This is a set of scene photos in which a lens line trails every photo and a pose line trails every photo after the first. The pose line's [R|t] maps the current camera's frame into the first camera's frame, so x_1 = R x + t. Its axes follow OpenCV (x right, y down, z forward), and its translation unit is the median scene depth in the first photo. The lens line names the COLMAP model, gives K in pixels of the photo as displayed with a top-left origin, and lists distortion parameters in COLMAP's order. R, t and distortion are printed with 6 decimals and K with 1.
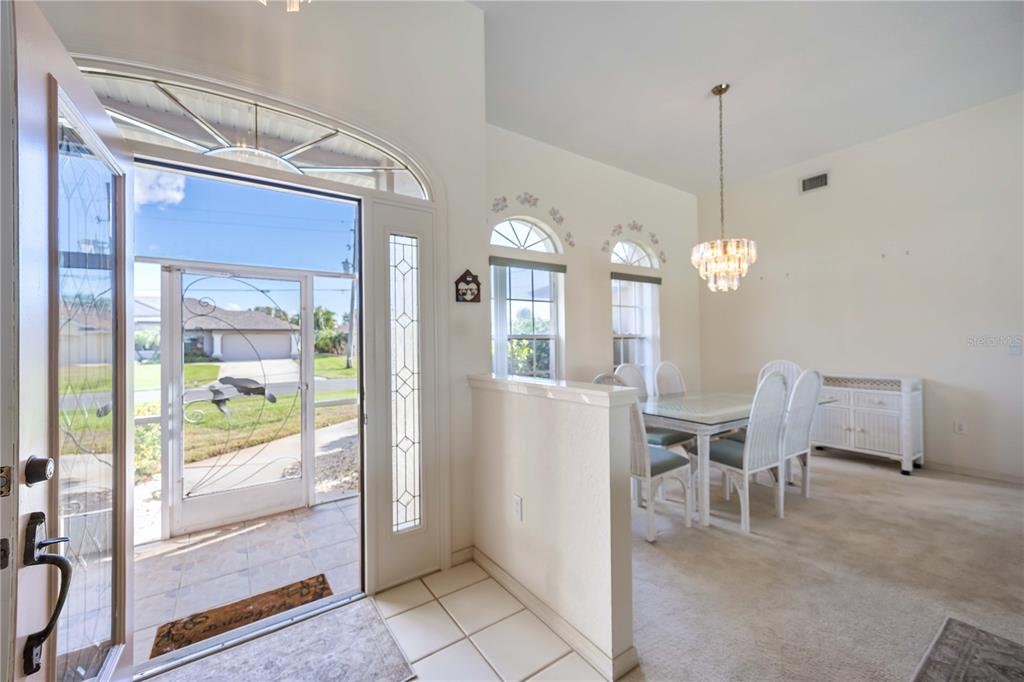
lens RADIAL K [[402.9, 0, 515.6], [0, 402.9, 337.4], [0, 0, 1]] dist [-0.000168, 0.000059]
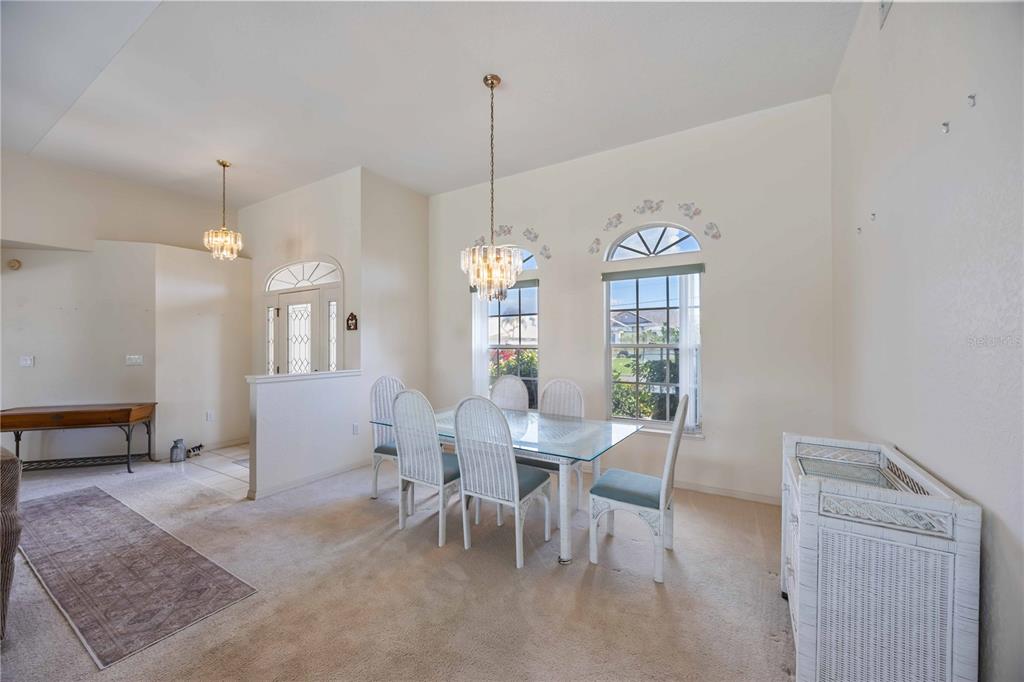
lens RADIAL K [[387.7, 0, 512.0], [0, 387.7, 341.0], [0, 0, 1]] dist [0.000046, -0.000291]
pose [[0.410211, 0.006412, -0.911968, 1.807984], [0.006362, 0.999931, 0.009892, -0.048733], [0.911969, -0.009859, 0.410141, 0.923277]]
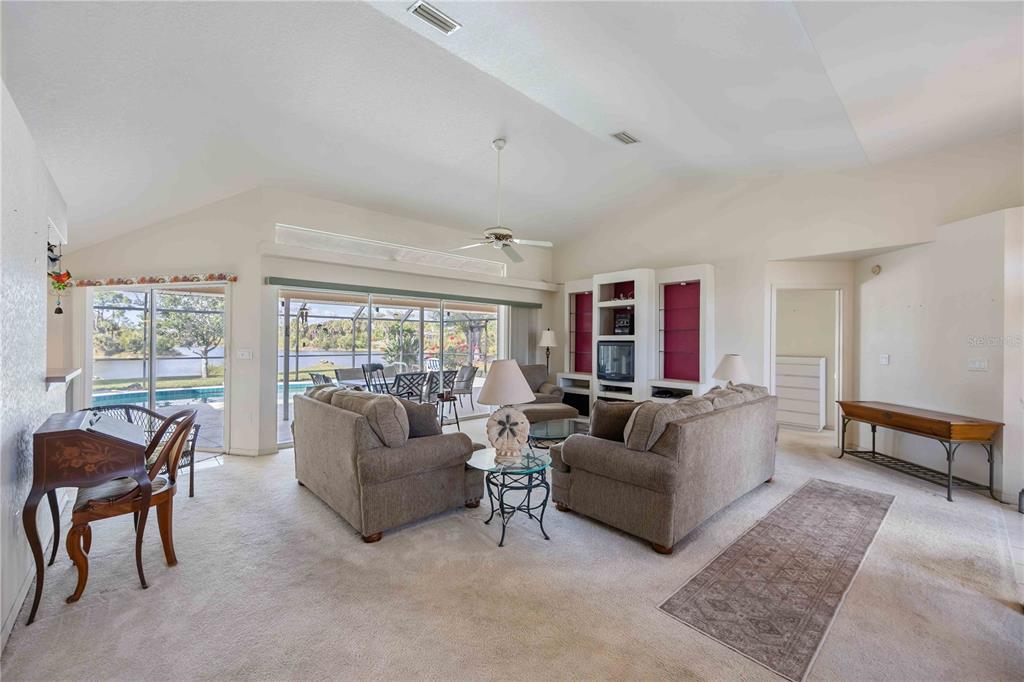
lens RADIAL K [[405.0, 0, 507.4], [0, 405.0, 338.4], [0, 0, 1]] dist [0.001224, 0.000125]
pose [[-0.992731, 0.002554, -0.120330, 1.332115], [0.003957, 0.999927, -0.011422, -0.037255], [0.120292, -0.011815, -0.992668, 1.352787]]
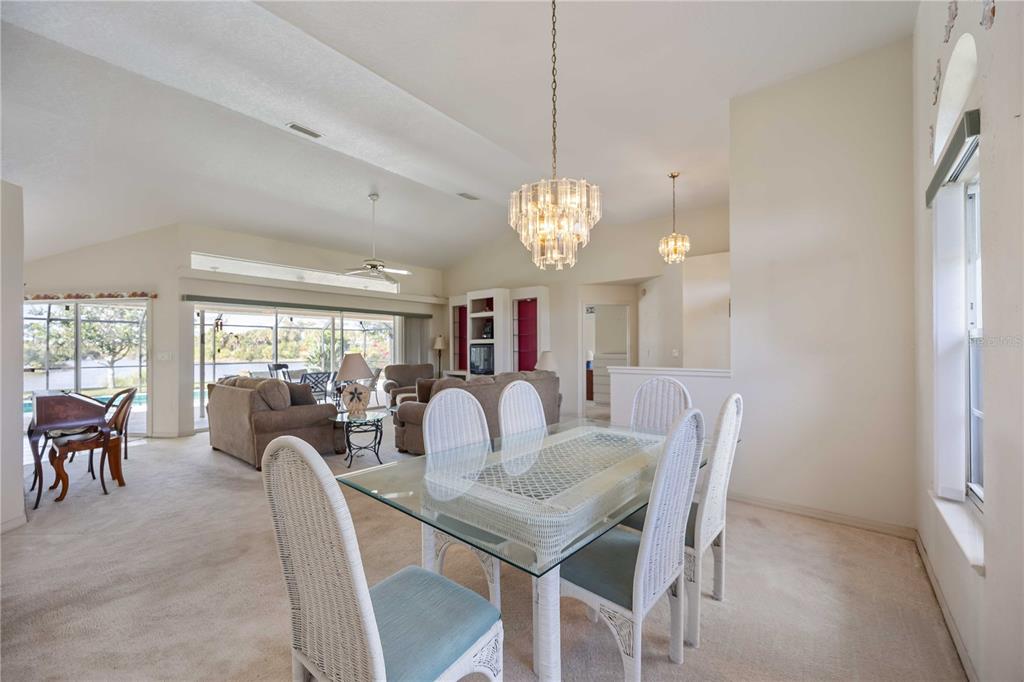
lens RADIAL K [[404.2, 0, 507.4], [0, 404.2, 345.9], [0, 0, 1]] dist [0.000391, -0.000066]
pose [[-0.964561, 0.013905, -0.263493, 1.011258], [0.017416, 0.999788, -0.010994, 0.010403], [0.263284, -0.015193, -0.964599, 2.140701]]
